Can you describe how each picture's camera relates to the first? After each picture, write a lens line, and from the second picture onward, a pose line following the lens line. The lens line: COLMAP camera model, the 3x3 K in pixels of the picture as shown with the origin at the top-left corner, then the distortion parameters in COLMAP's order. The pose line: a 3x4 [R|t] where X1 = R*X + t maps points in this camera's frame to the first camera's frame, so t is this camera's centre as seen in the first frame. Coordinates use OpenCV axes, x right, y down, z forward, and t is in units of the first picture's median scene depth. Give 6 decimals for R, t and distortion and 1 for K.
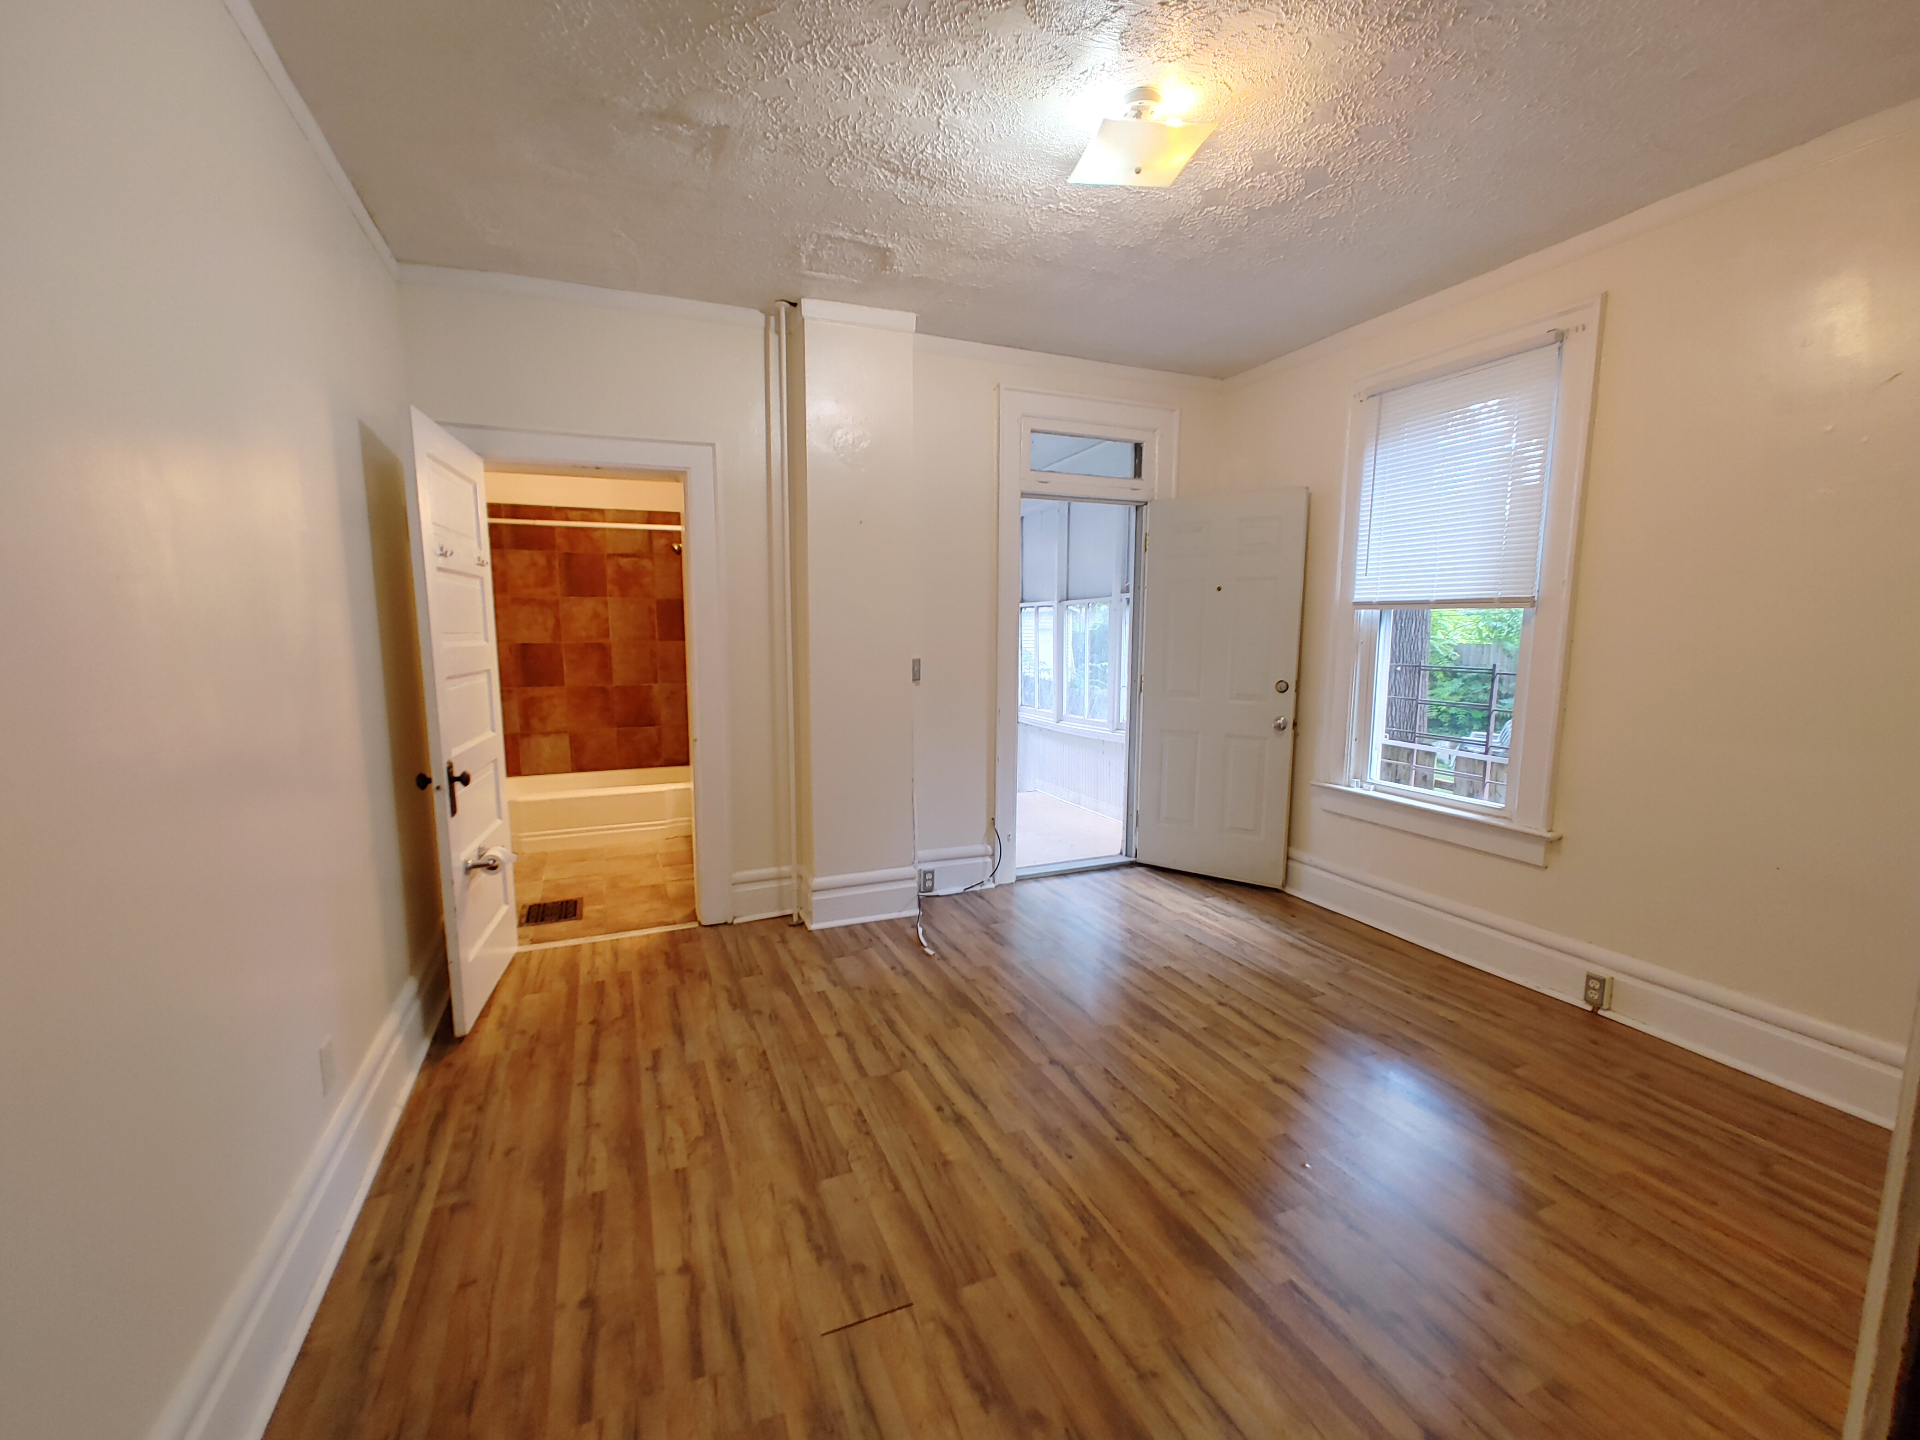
lens RADIAL K [[818.6, 0, 954.8], [0, 818.6, 740.8], [0, 0, 1]] dist [0.011534, 0.001025]
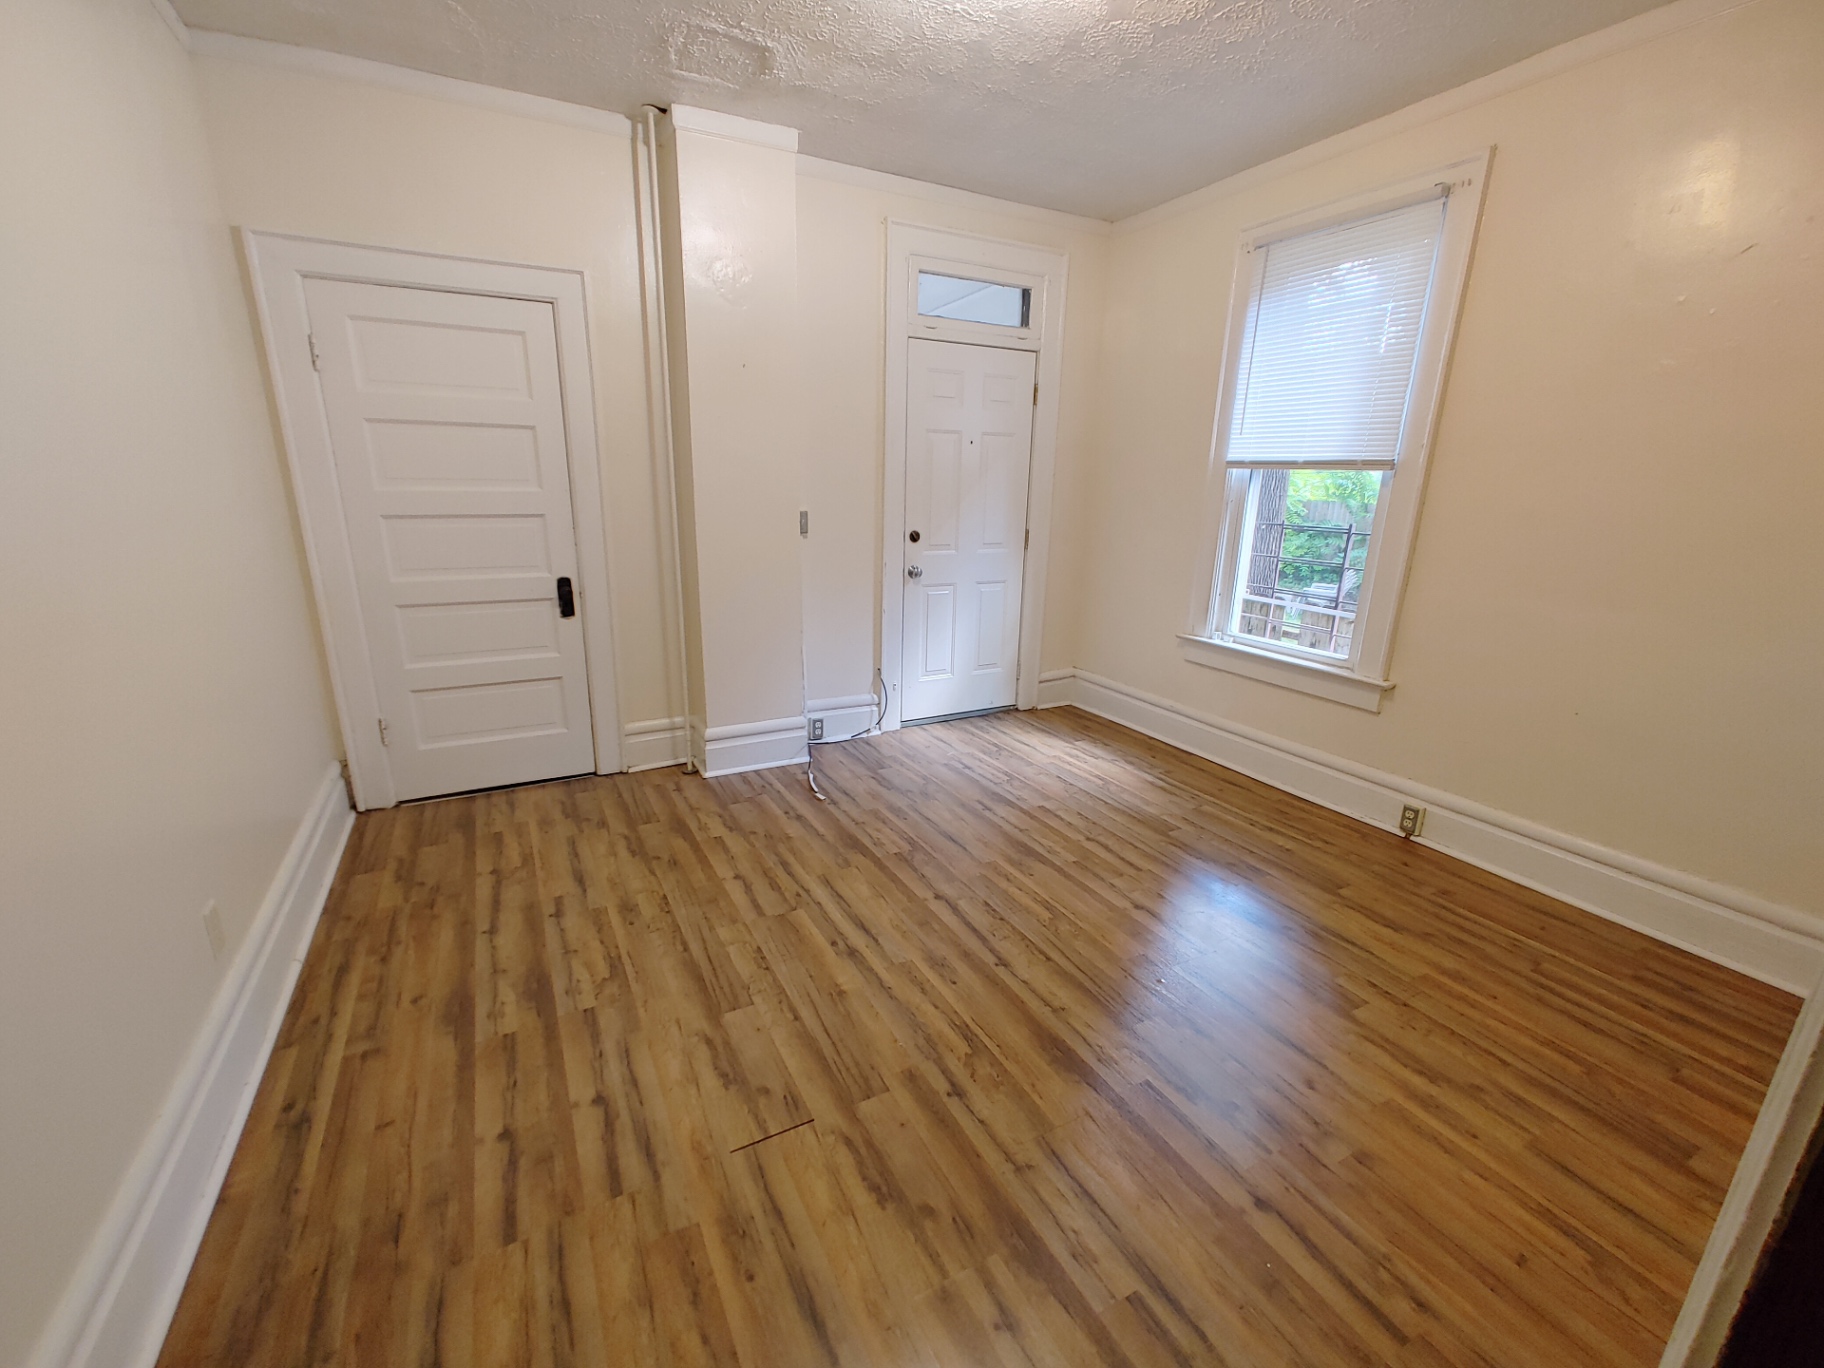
lens RADIAL K [[777.6, 0, 906.0], [0, 777.6, 706.6], [0, 0, 1]] dist [0.011534, 0.001025]
pose [[0.996303, -0.007624, 0.085571, -0.008097], [-0.005190, 0.988893, 0.148538, -0.009824], [-0.085753, -0.148433, 0.985197, 0.026308]]
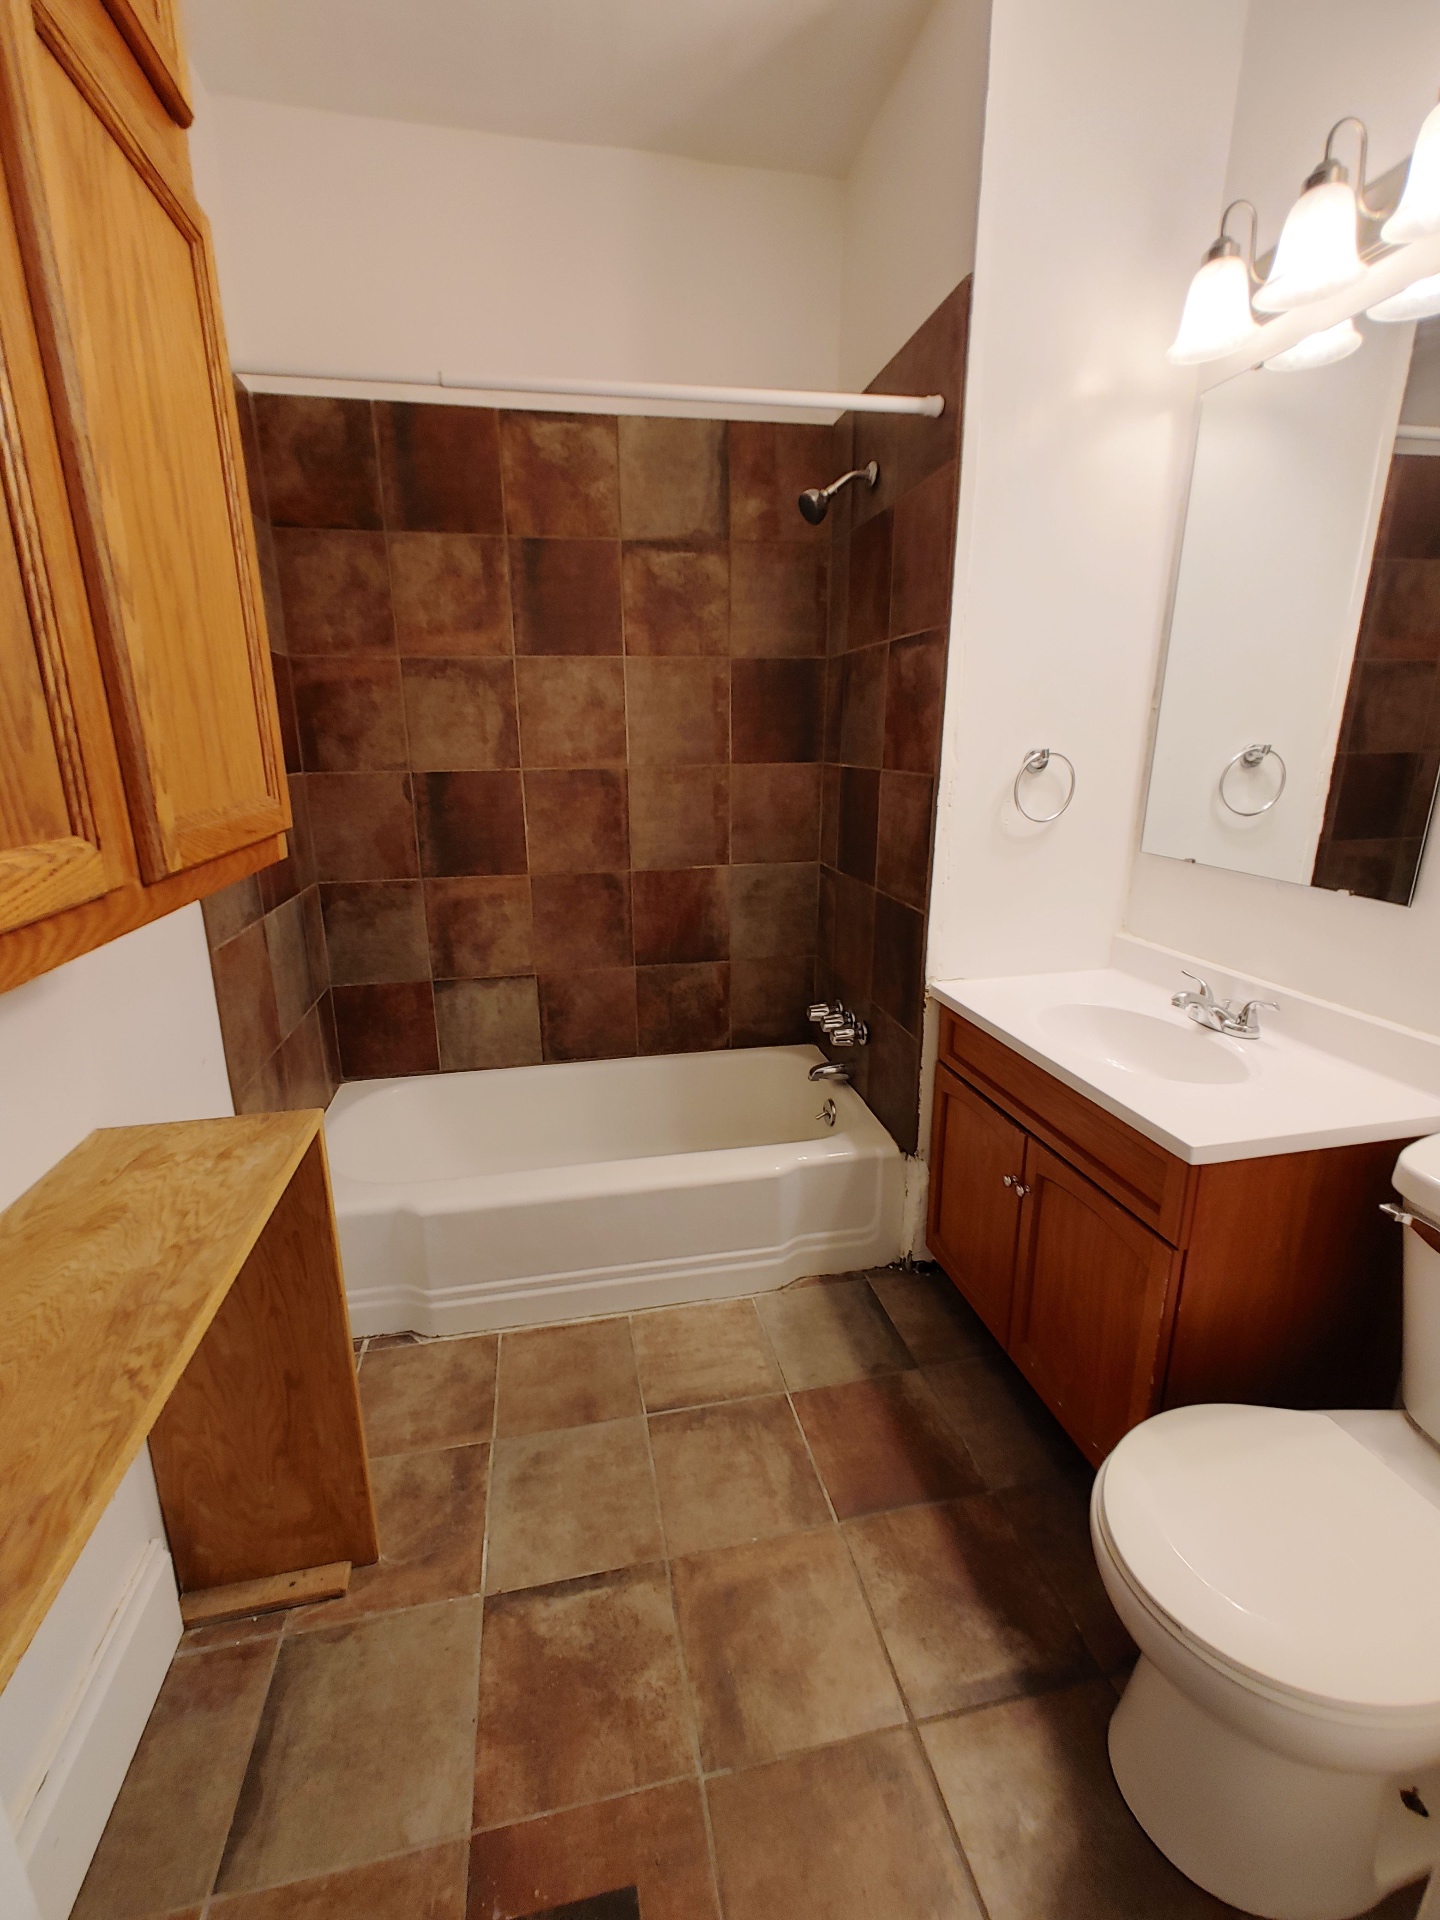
lens RADIAL K [[818.6, 0, 717.8], [0, 818.6, 945.6], [0, 0, 1]] dist [0.011534, 0.001025]
pose [[0.980760, 0.041150, -0.190829, -0.371242], [-0.017677, 0.992235, 0.123114, -0.105240], [0.194413, -0.117372, 0.973872, 0.755155]]
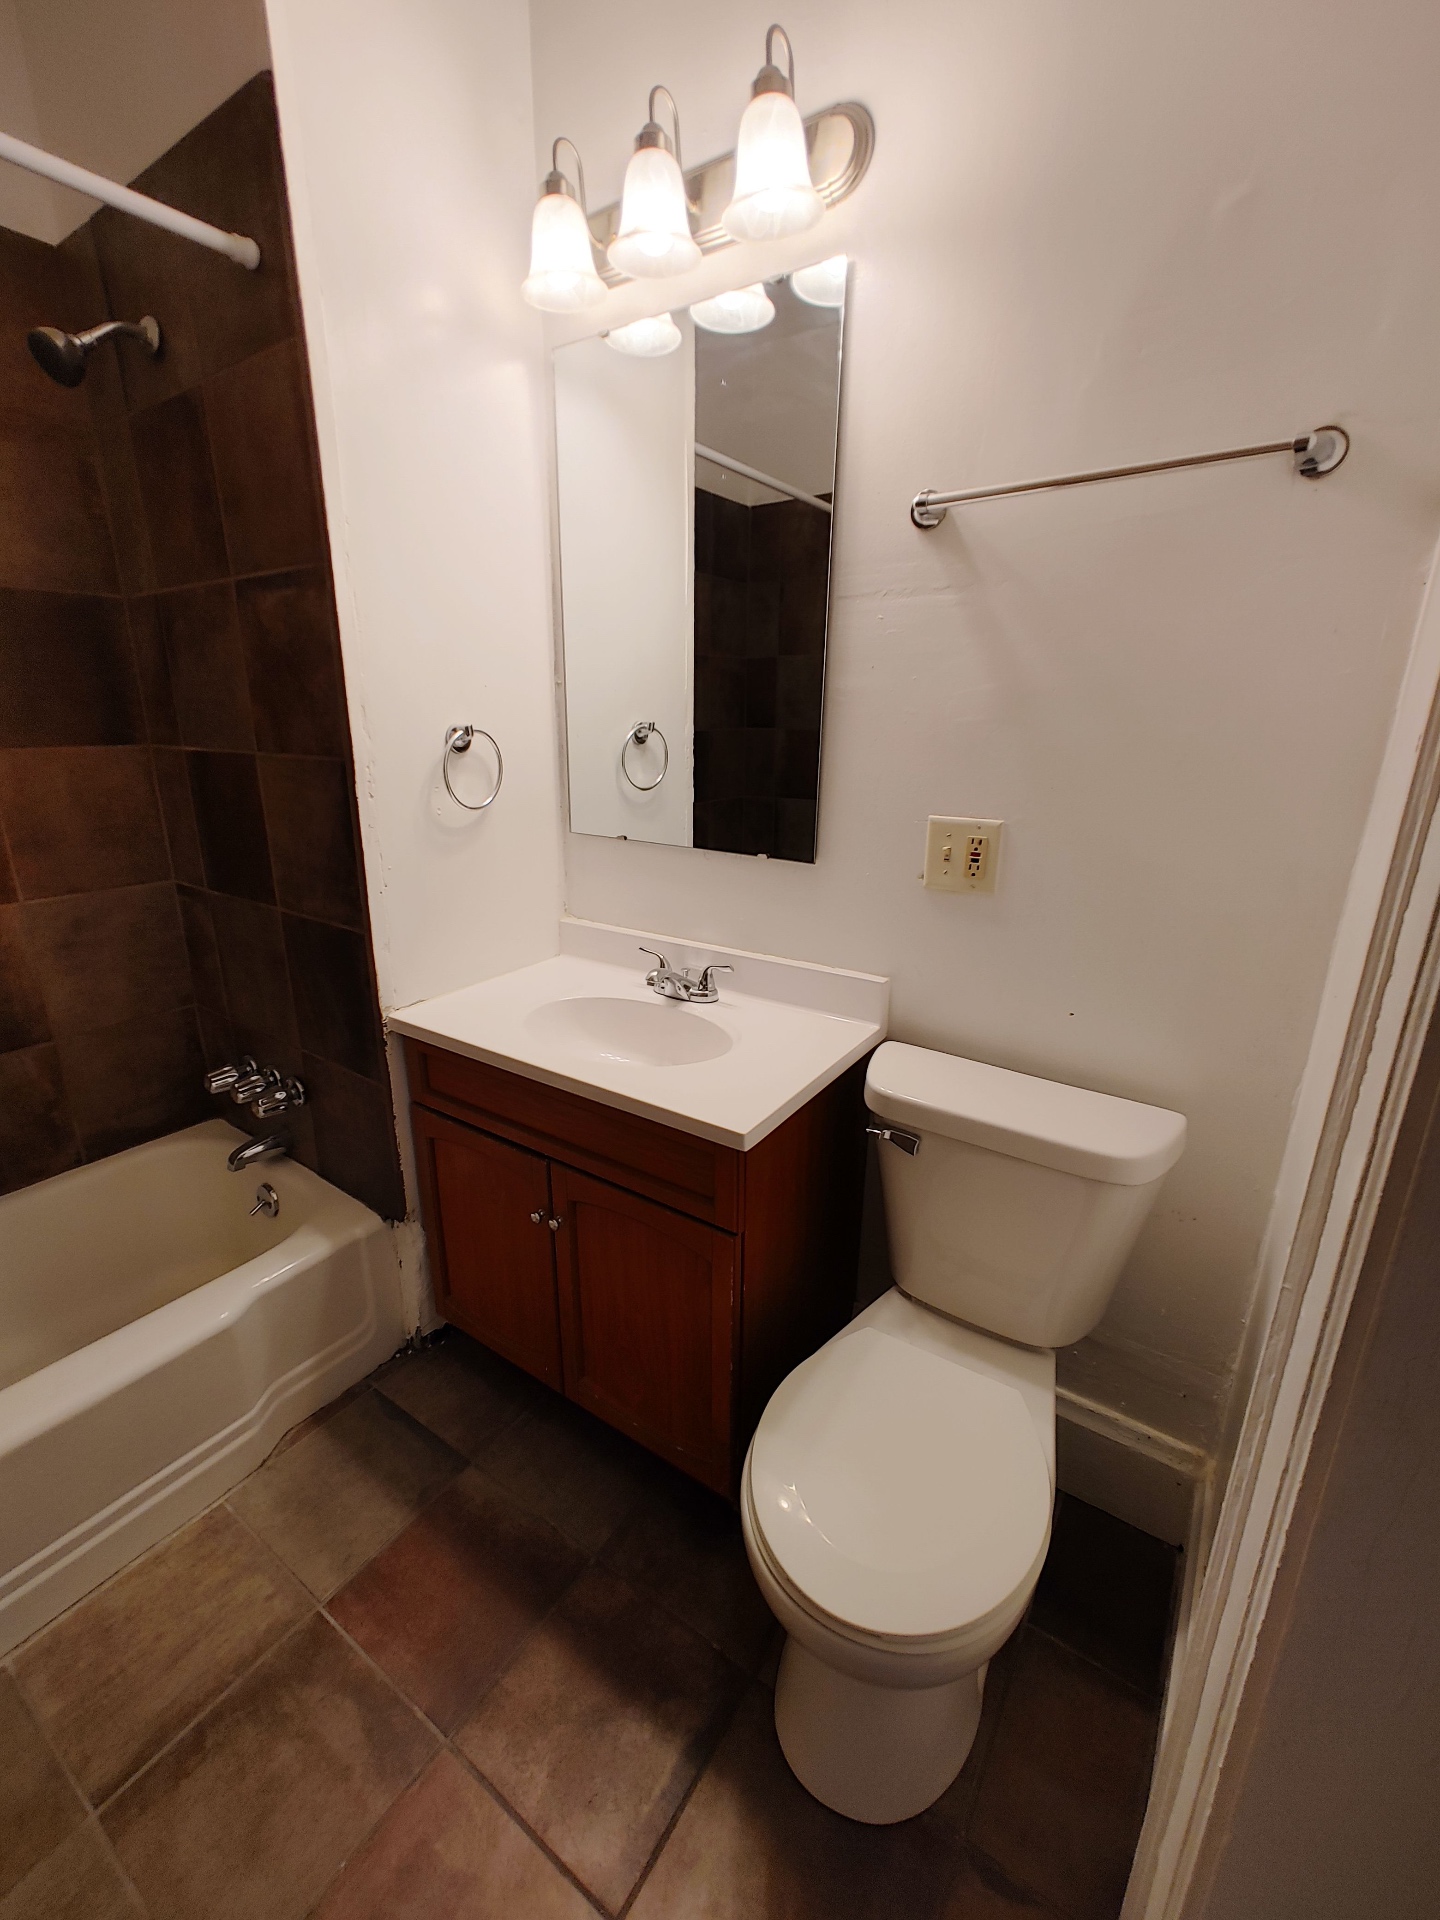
lens RADIAL K [[818.6, 0, 700.6], [0, 818.6, 956.2], [0, 0, 1]] dist [0.011534, 0.001025]
pose [[0.850047, -0.150252, 0.504822, -0.403058], [0.066902, 0.981486, 0.179471, -0.113799], [-0.522441, -0.118785, 0.844361, 0.829078]]
